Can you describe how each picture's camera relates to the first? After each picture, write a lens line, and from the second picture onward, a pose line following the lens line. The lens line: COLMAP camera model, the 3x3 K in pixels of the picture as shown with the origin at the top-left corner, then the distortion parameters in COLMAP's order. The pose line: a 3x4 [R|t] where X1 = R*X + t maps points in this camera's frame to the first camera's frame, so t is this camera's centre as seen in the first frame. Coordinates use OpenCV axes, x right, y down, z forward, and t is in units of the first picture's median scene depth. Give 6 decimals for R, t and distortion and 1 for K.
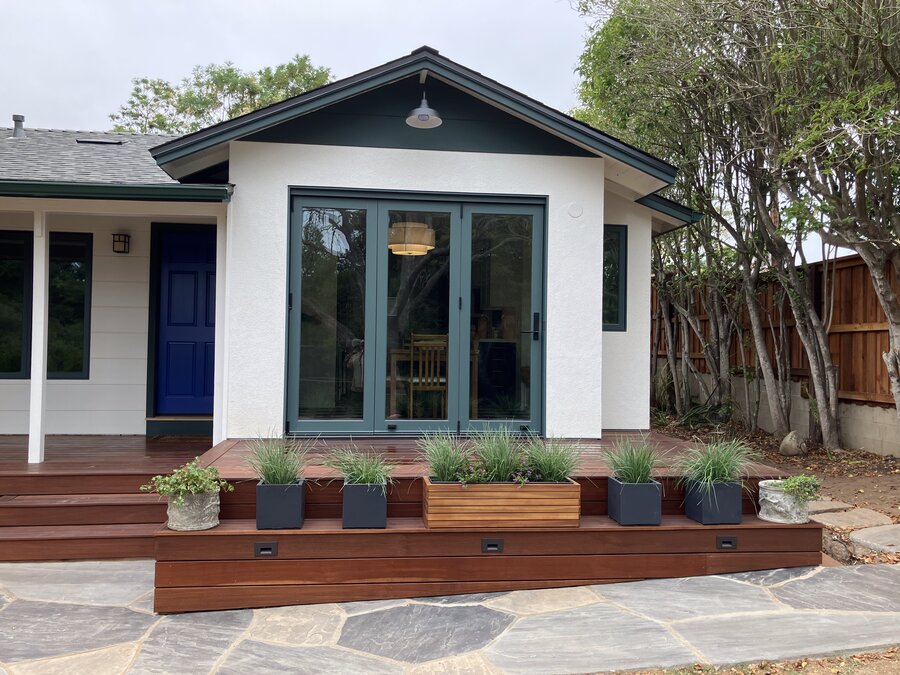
lens RADIAL K [[705.5, 0, 450.0], [0, 705.5, 337.5], [0, 0, 1]] dist [0.014678, 0.006229]
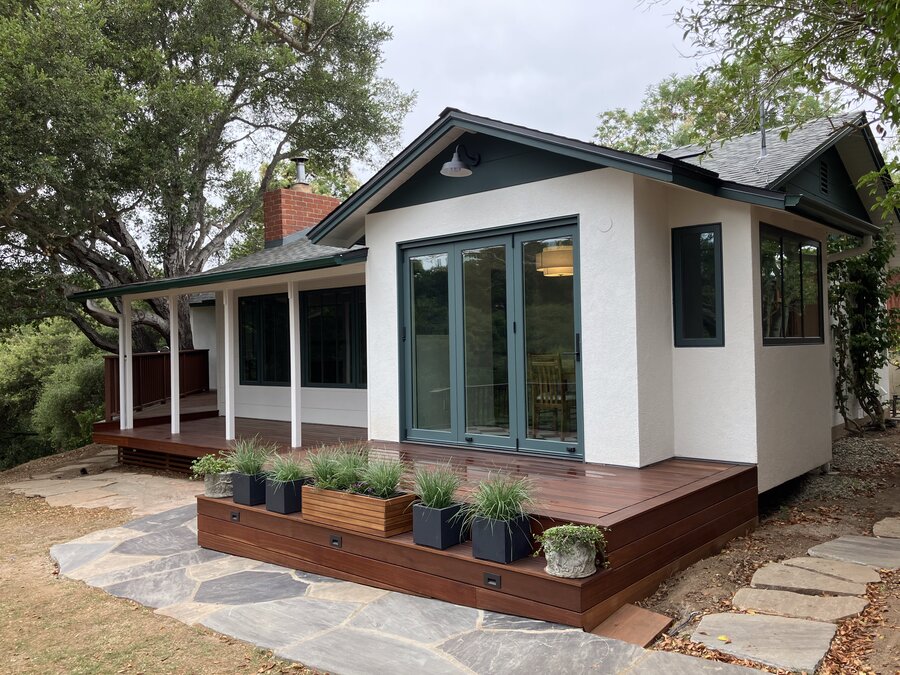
lens RADIAL K [[705.5, 0, 450.0], [0, 705.5, 337.5], [0, 0, 1]] dist [0.014678, 0.006229]
pose [[0.694723, -0.036224, -0.718365, 1.114617], [0.039333, 0.999150, -0.012344, -0.038724], [0.718201, -0.019680, 0.695557, 0.293832]]
